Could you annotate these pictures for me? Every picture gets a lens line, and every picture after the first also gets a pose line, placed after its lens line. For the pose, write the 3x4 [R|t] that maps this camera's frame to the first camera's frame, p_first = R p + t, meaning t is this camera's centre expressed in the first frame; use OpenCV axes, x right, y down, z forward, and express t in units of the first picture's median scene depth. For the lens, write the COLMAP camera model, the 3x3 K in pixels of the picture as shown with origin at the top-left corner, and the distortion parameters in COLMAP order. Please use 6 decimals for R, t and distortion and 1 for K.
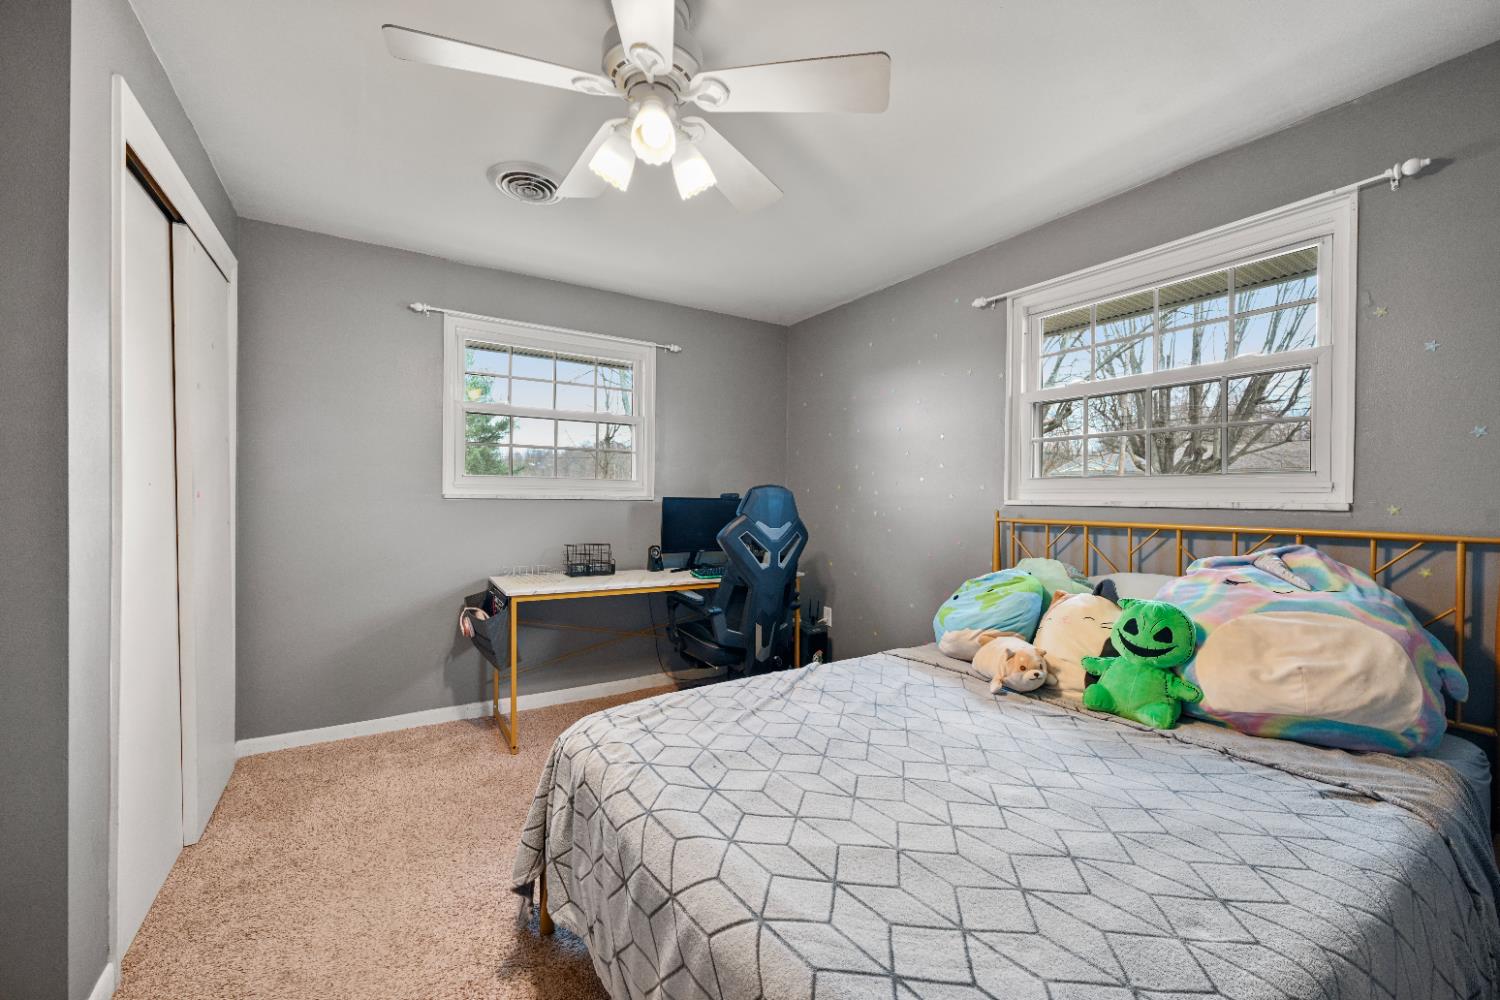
lens RADIAL K [[603.9, 0, 754.3], [0, 603.9, 496.7], [0, 0, 1]] dist [-0.000424, 0.000078]
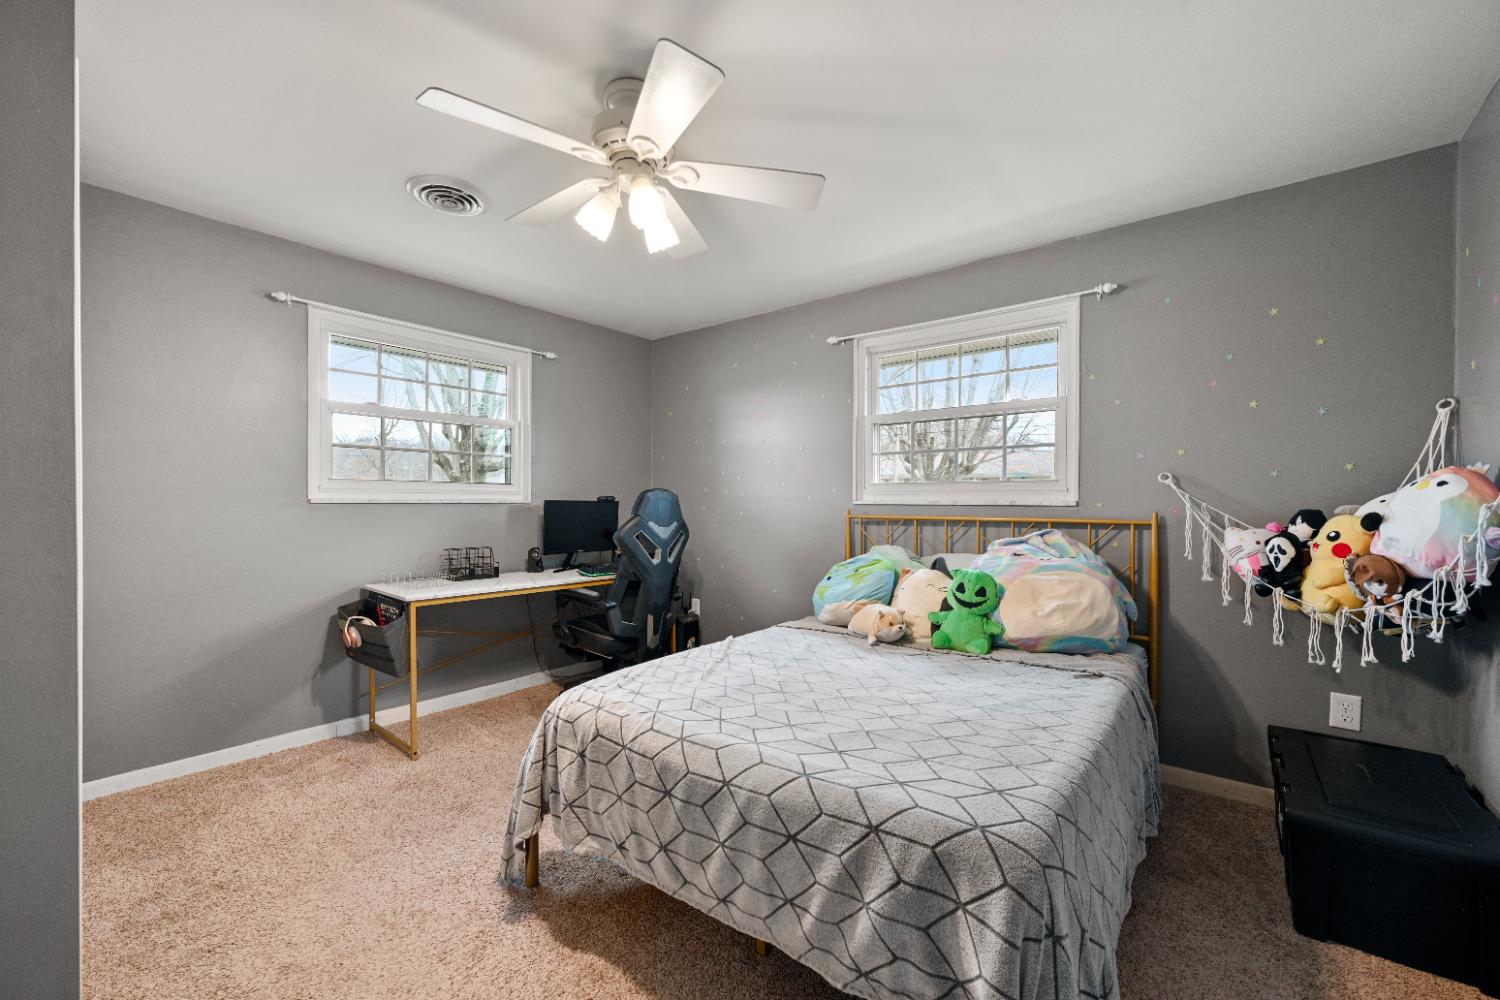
lens RADIAL K [[618.5, 0, 750.0], [0, 618.5, 500.0], [0, 0, 1]] dist [-0.000012, 0.000068]
pose [[0.945518, -0.006994, 0.325495, -0.241553], [0.006357, 0.999975, 0.003020, -0.001163], [-0.325508, -0.000787, 0.945539, -0.167204]]
